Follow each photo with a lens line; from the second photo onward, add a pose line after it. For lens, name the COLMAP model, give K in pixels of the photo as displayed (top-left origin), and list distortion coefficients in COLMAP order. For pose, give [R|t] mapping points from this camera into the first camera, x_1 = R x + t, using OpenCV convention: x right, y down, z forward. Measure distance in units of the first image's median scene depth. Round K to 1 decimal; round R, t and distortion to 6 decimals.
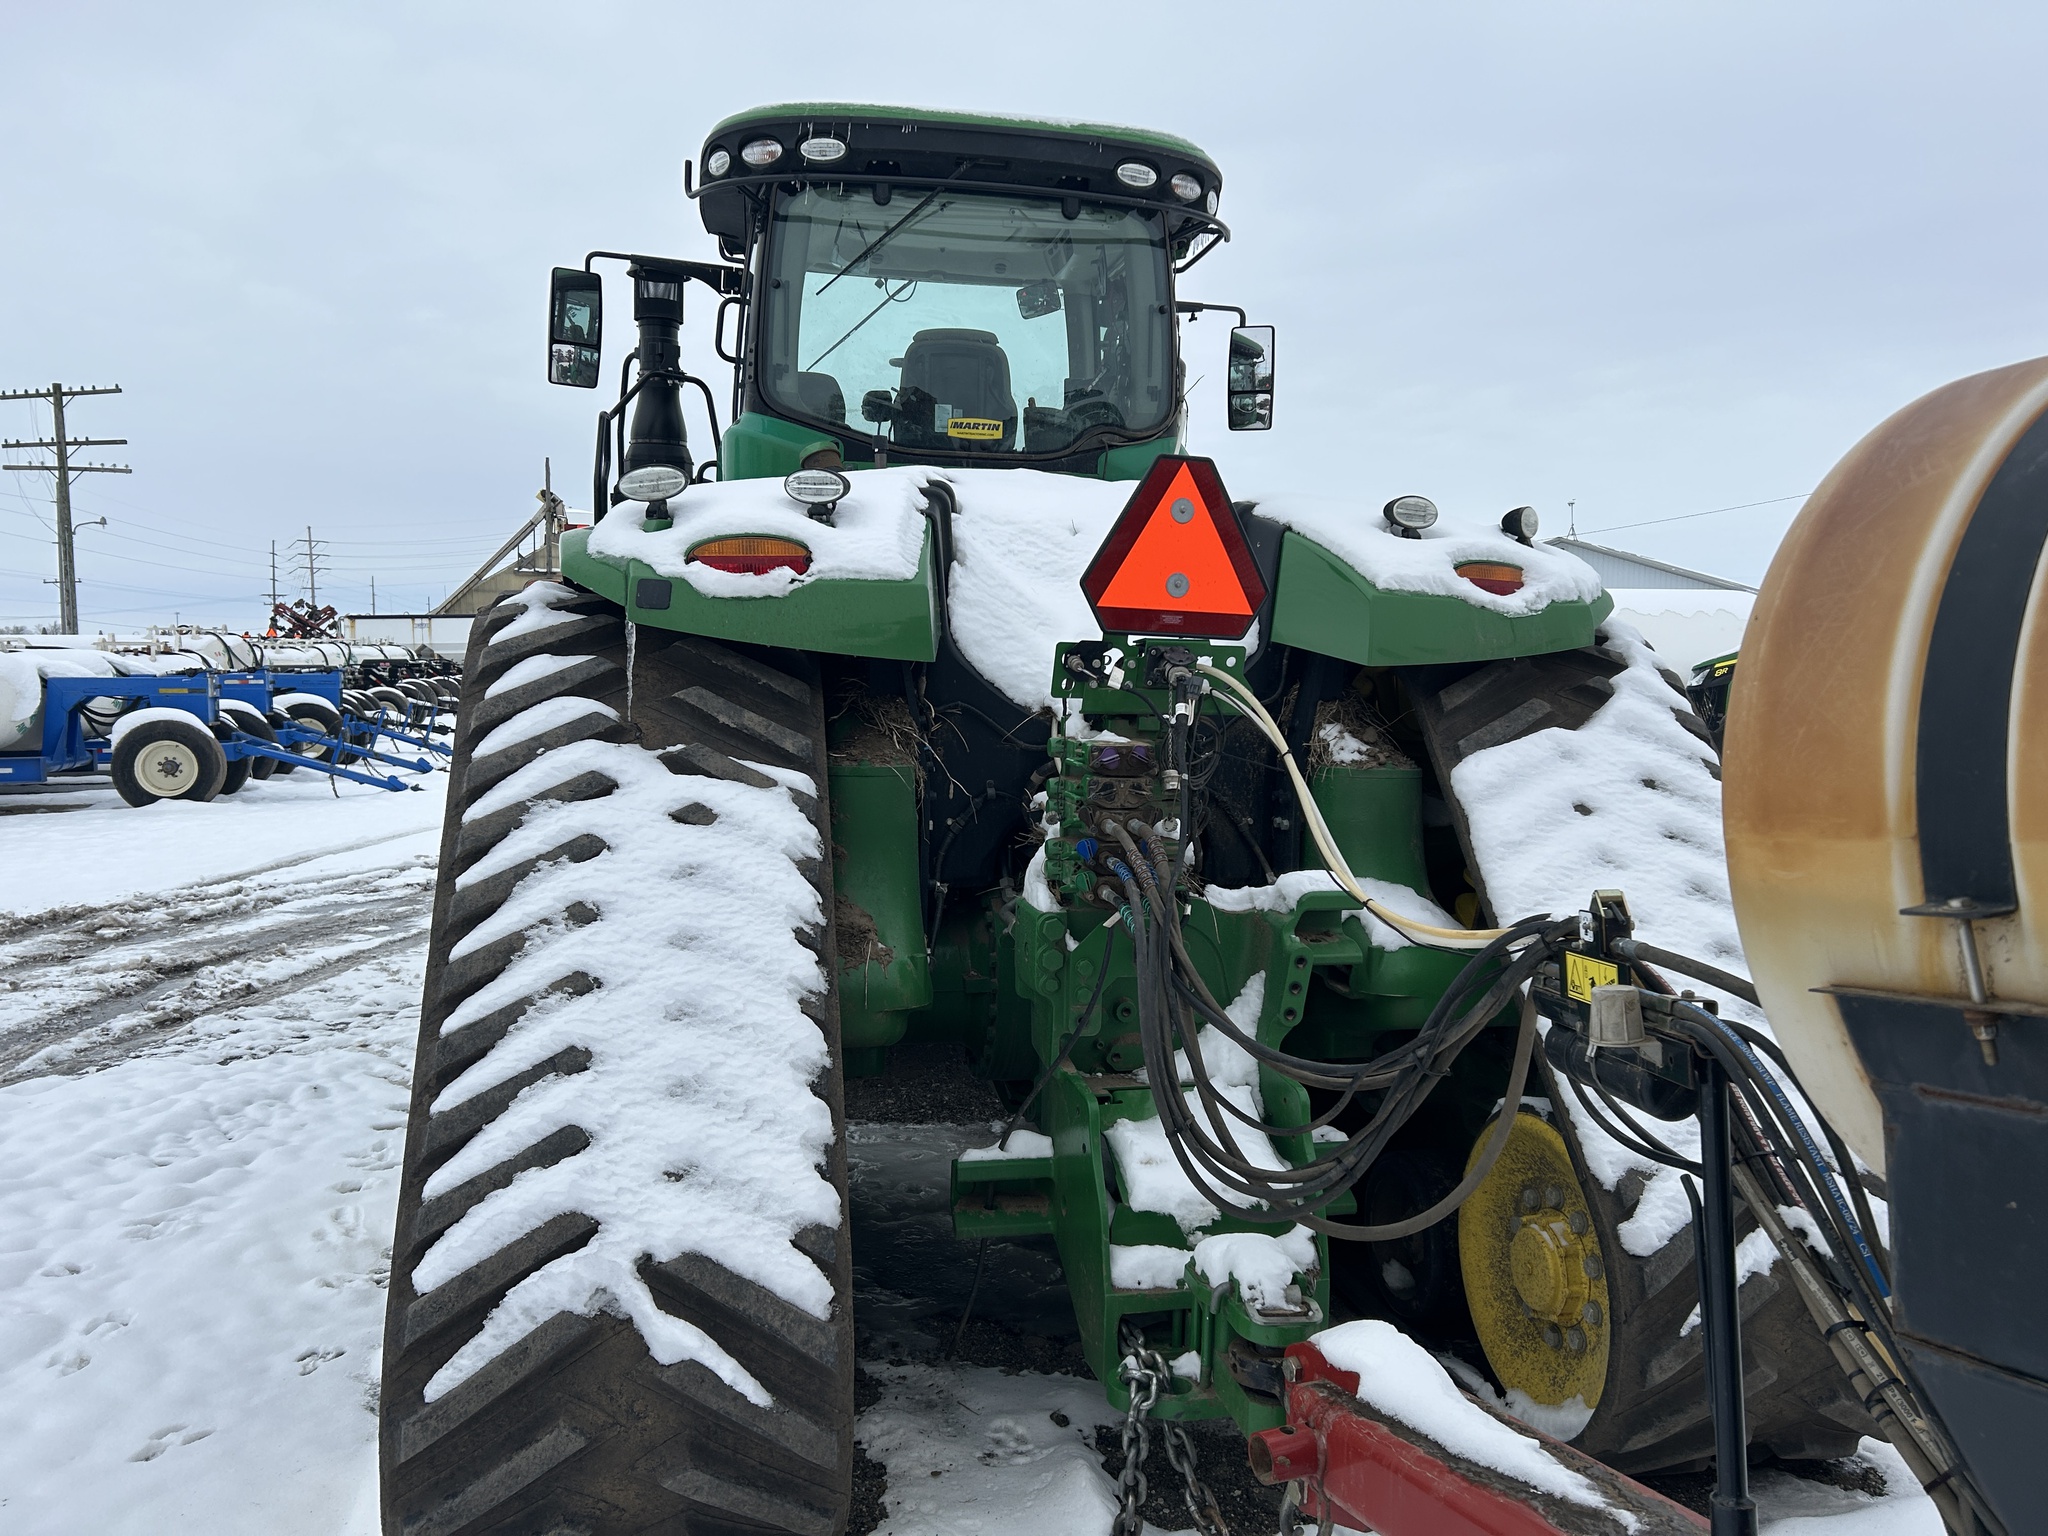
lens RADIAL K [[1569.1, 0, 1054.5], [0, 1569.1, 755.9], [0, 0, 1]] dist [0.065018, -0.074894]
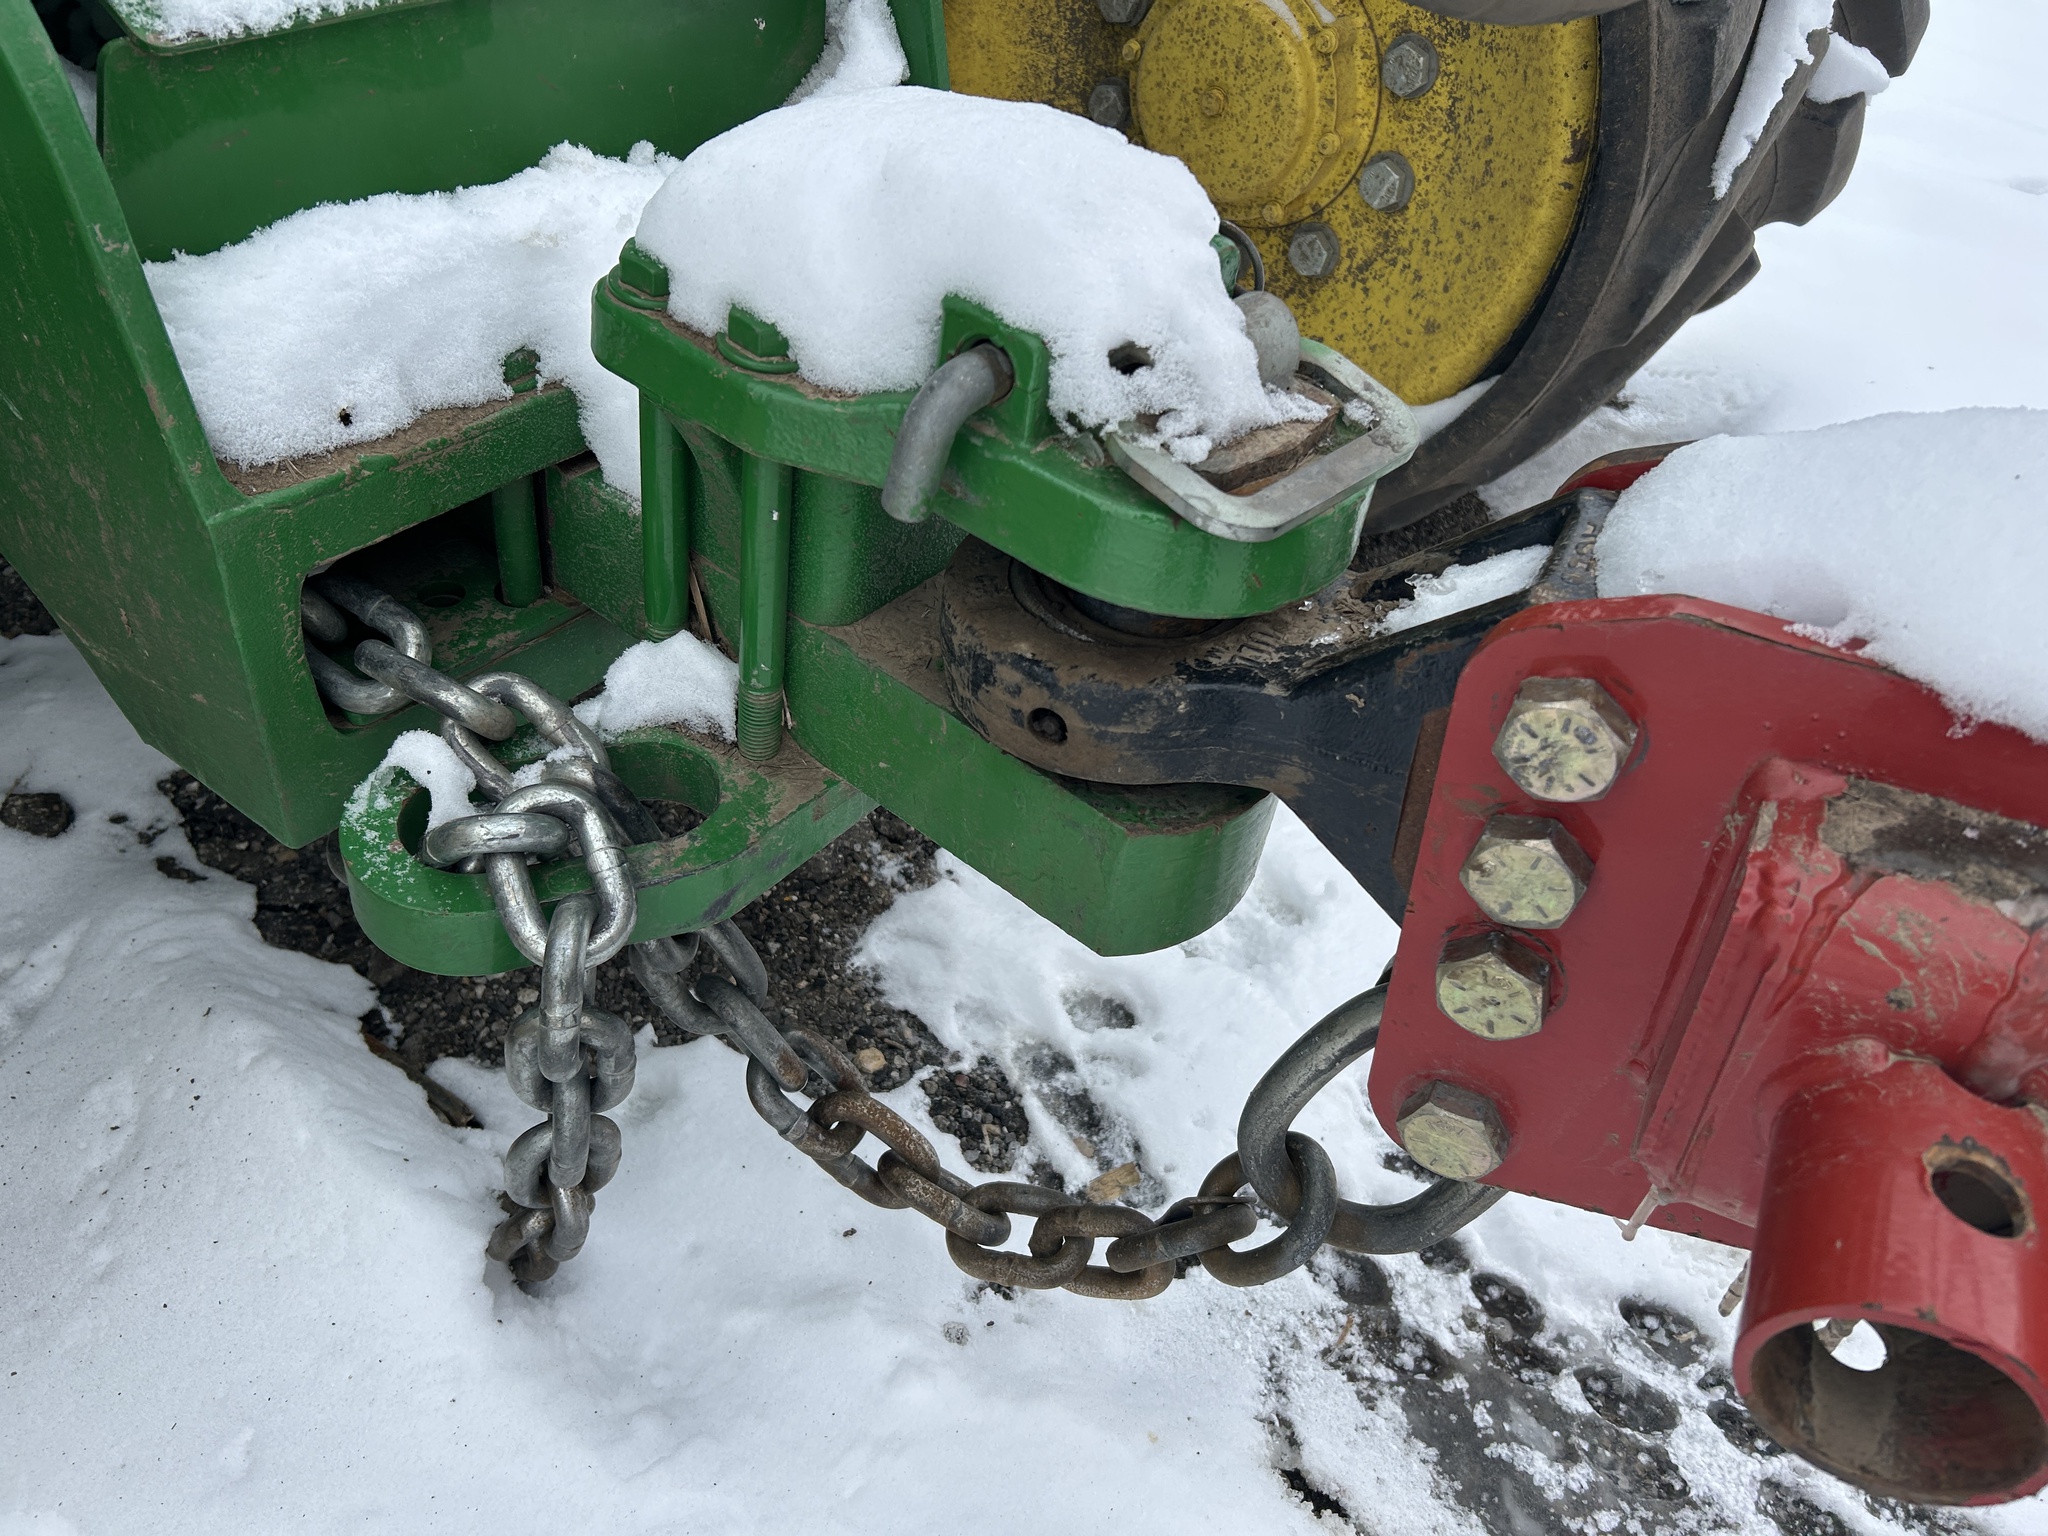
lens RADIAL K [[1502.6, 0, 1022.7], [0, 1502.6, 750.4], [0, 0, 1]] dist [0.008465, 0.004291]
pose [[0.768335, -0.367598, 0.523959, 0.002014], [-0.055632, 0.777171, 0.626825, 0.245032], [-0.637625, -0.510761, 0.576678, 0.828834]]
